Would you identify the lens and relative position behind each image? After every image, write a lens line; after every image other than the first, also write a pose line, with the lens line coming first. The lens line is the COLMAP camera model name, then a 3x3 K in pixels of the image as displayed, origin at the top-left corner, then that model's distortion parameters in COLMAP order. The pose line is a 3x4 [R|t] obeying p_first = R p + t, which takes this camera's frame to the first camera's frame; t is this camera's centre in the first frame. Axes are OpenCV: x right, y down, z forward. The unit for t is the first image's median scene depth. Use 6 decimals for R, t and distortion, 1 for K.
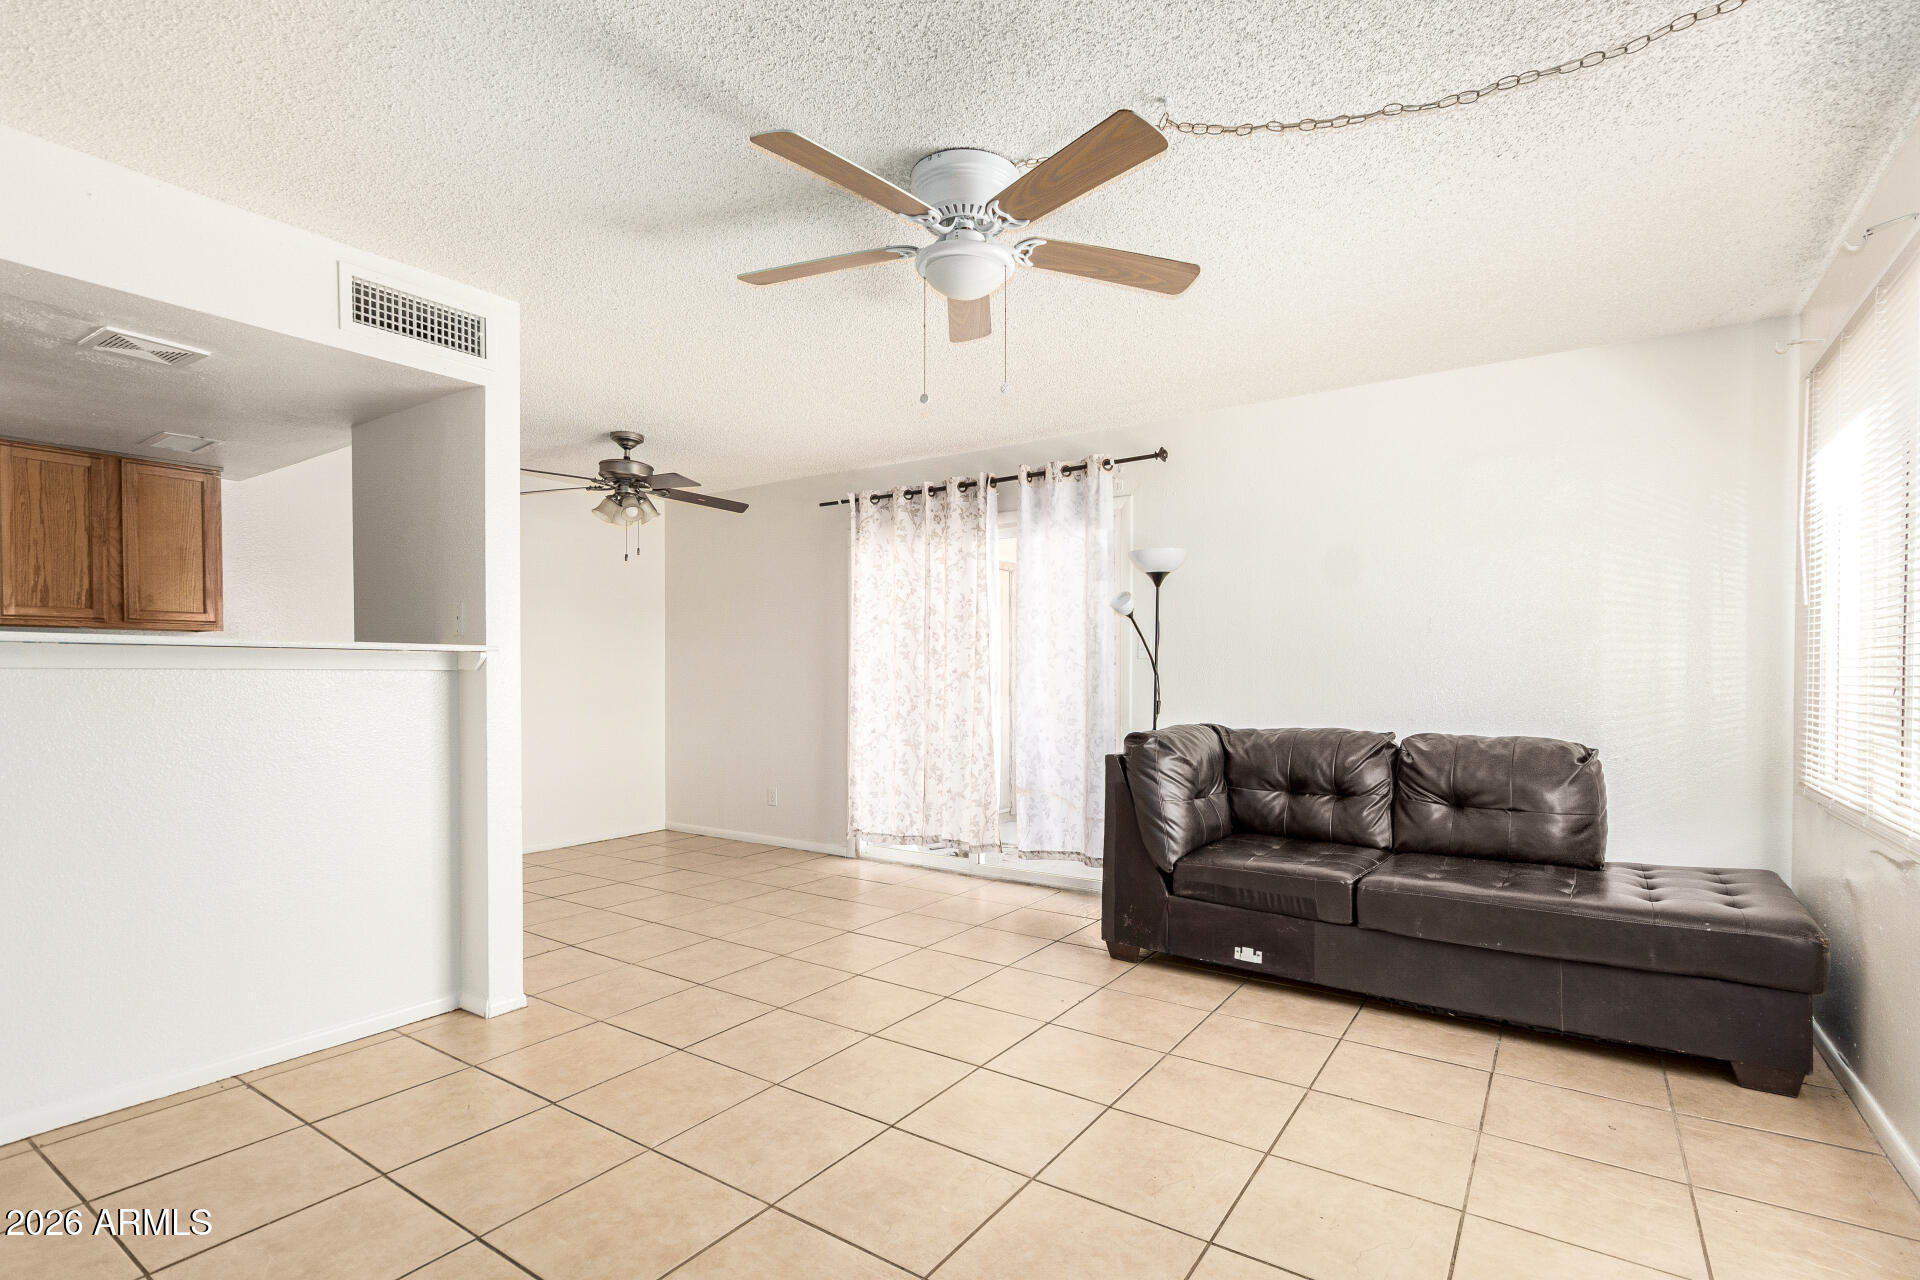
lens RADIAL K [[891.1, 0, 956.0], [0, 891.1, 668.6], [0, 0, 1]] dist [0.000946, 0.000324]
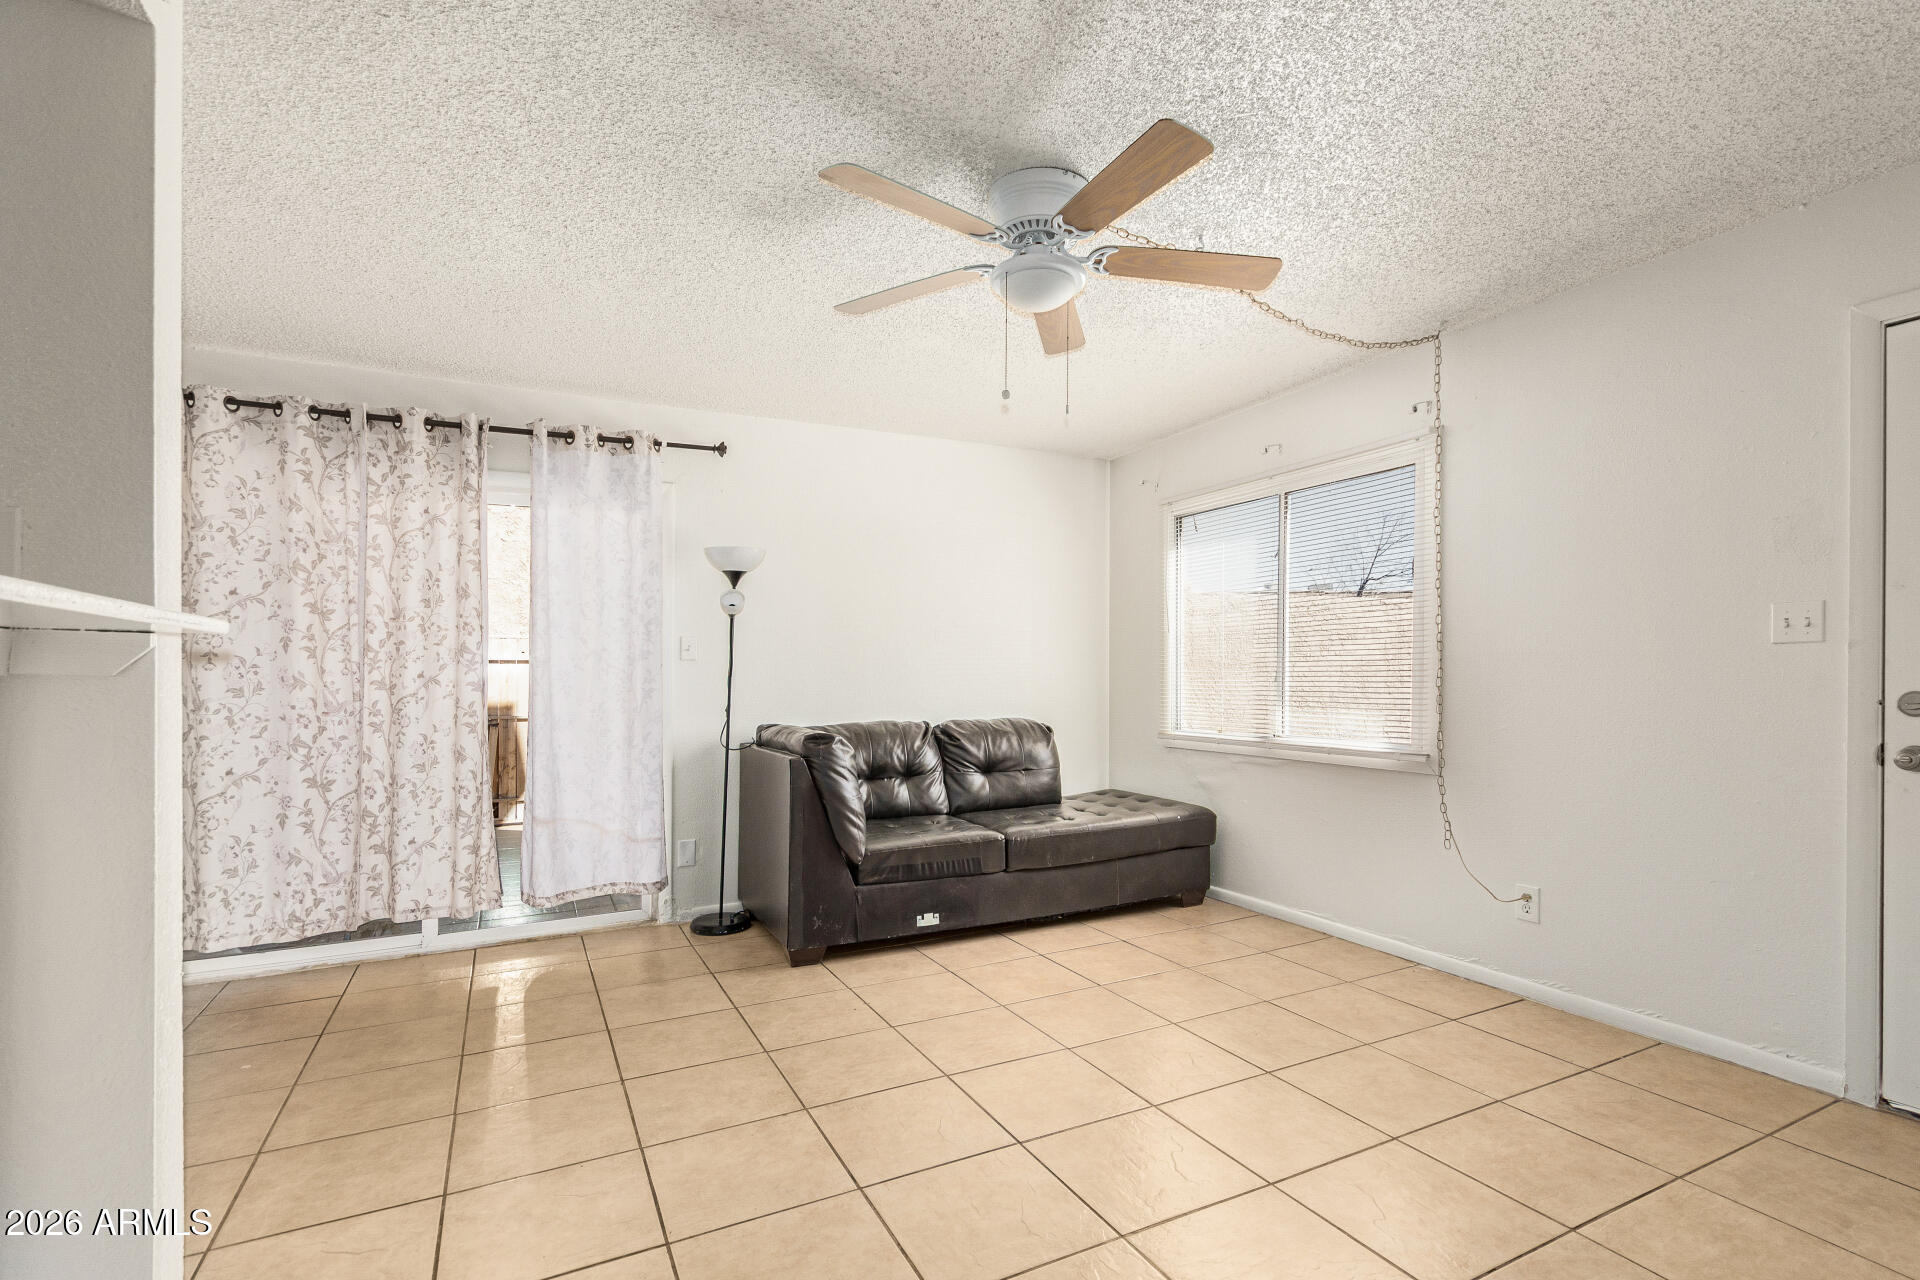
lens RADIAL K [[891.1, 0, 956.0], [0, 891.1, 668.6], [0, 0, 1]] dist [0.000946, 0.000324]
pose [[0.485540, -0.003825, 0.874206, -0.602460], [0.002356, 0.999993, 0.003067, -0.005463], [-0.874211, 0.000570, 0.485546, 0.375336]]
